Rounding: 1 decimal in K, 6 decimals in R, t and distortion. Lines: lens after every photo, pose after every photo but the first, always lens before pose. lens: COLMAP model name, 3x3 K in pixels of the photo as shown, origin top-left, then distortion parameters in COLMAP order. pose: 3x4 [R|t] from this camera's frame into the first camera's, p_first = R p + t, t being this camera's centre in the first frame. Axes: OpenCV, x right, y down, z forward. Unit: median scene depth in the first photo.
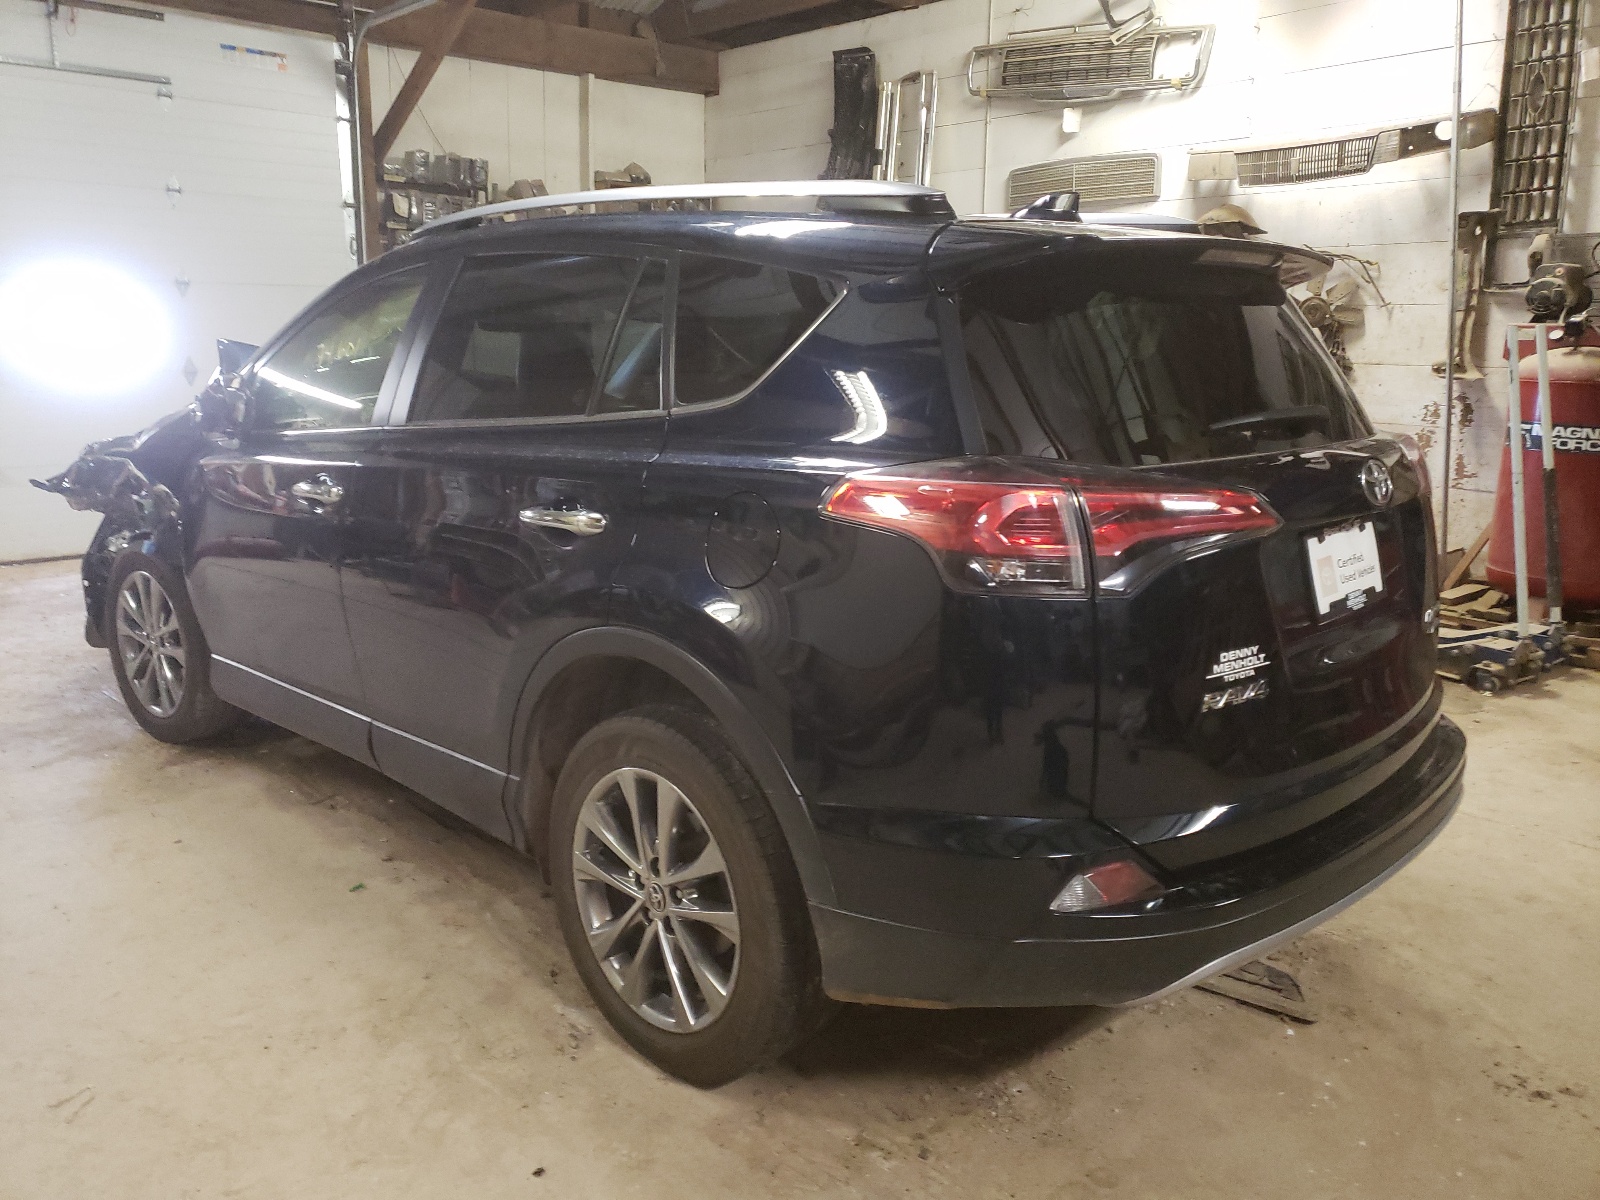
lens RADIAL K [[1205.7, 0, 800.0], [0, 1205.7, 600.0], [0, 0, 1]] dist [0.042082, 0.003802]
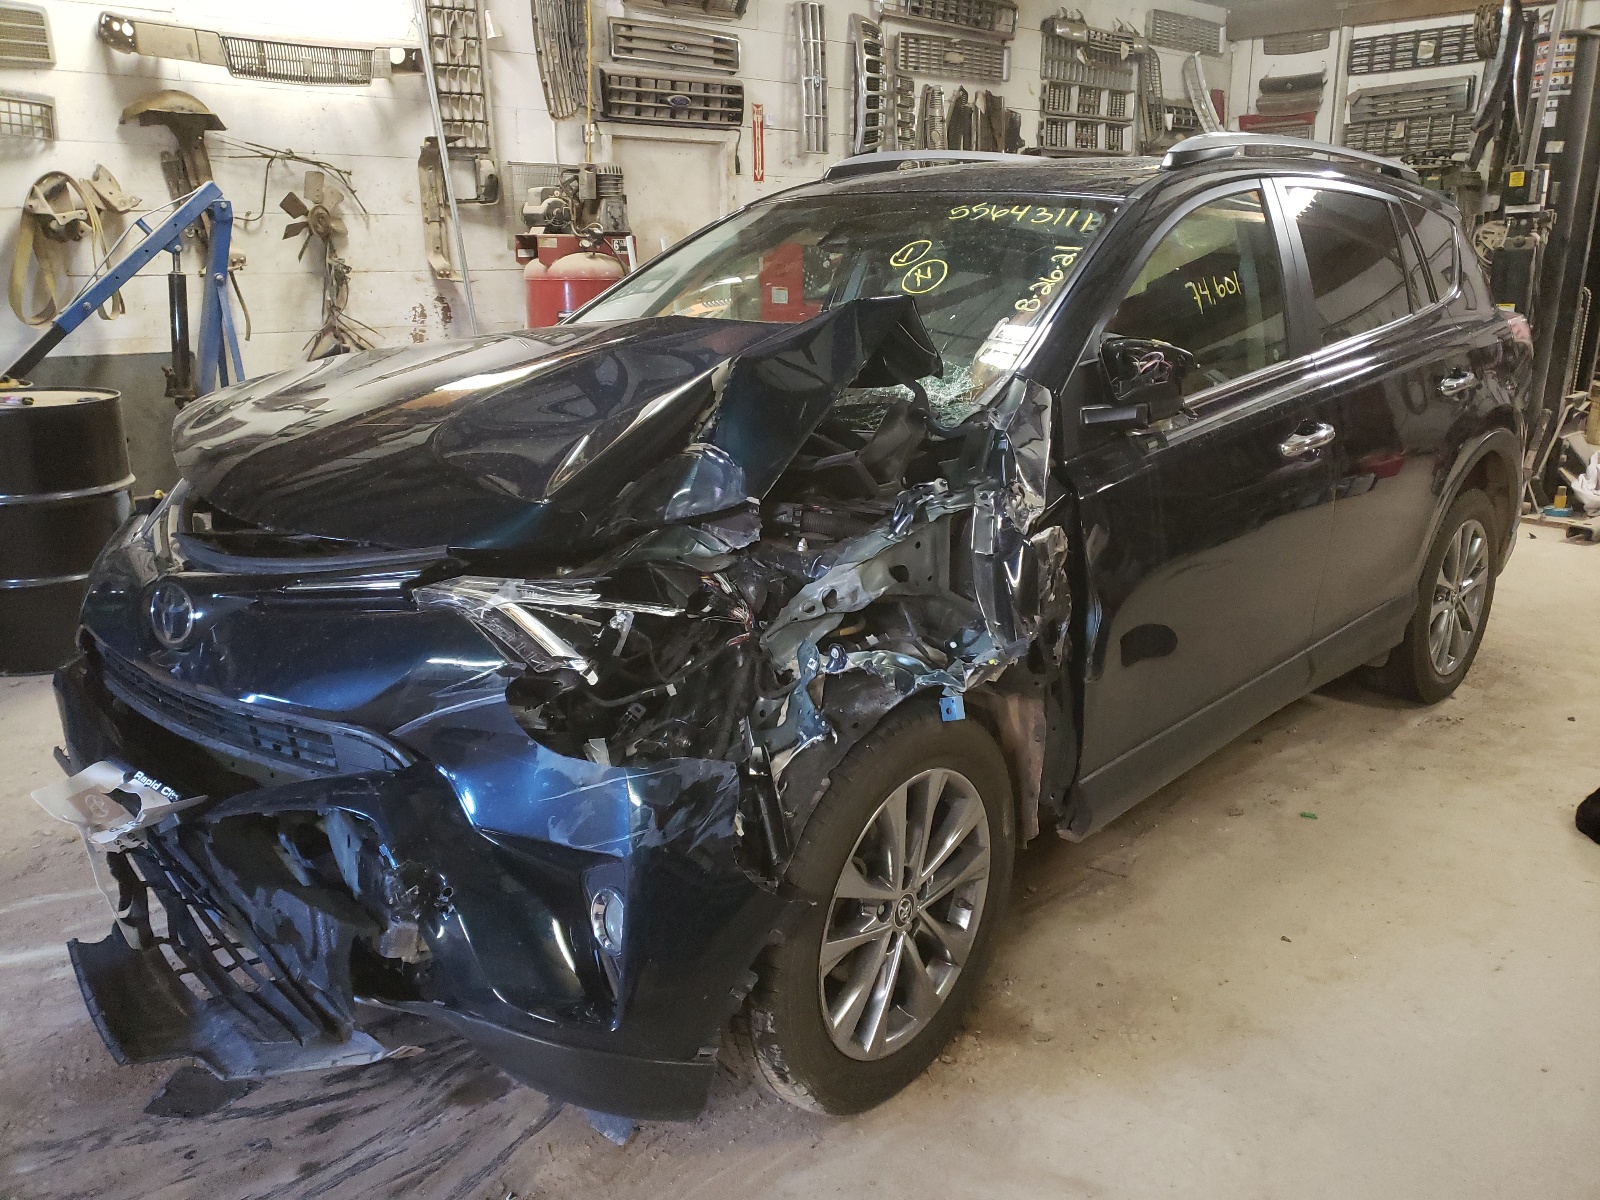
lens RADIAL K [[1204.6, 0, 800.0], [0, 1204.6, 600.0], [0, 0, 1]] dist [0.008101, 0.005932]
pose [[0.025120, -0.296346, 0.954750, -0.964877], [0.223019, 0.932644, 0.283617, -0.229456], [-0.974490, 0.205802, 0.089519, 0.976467]]
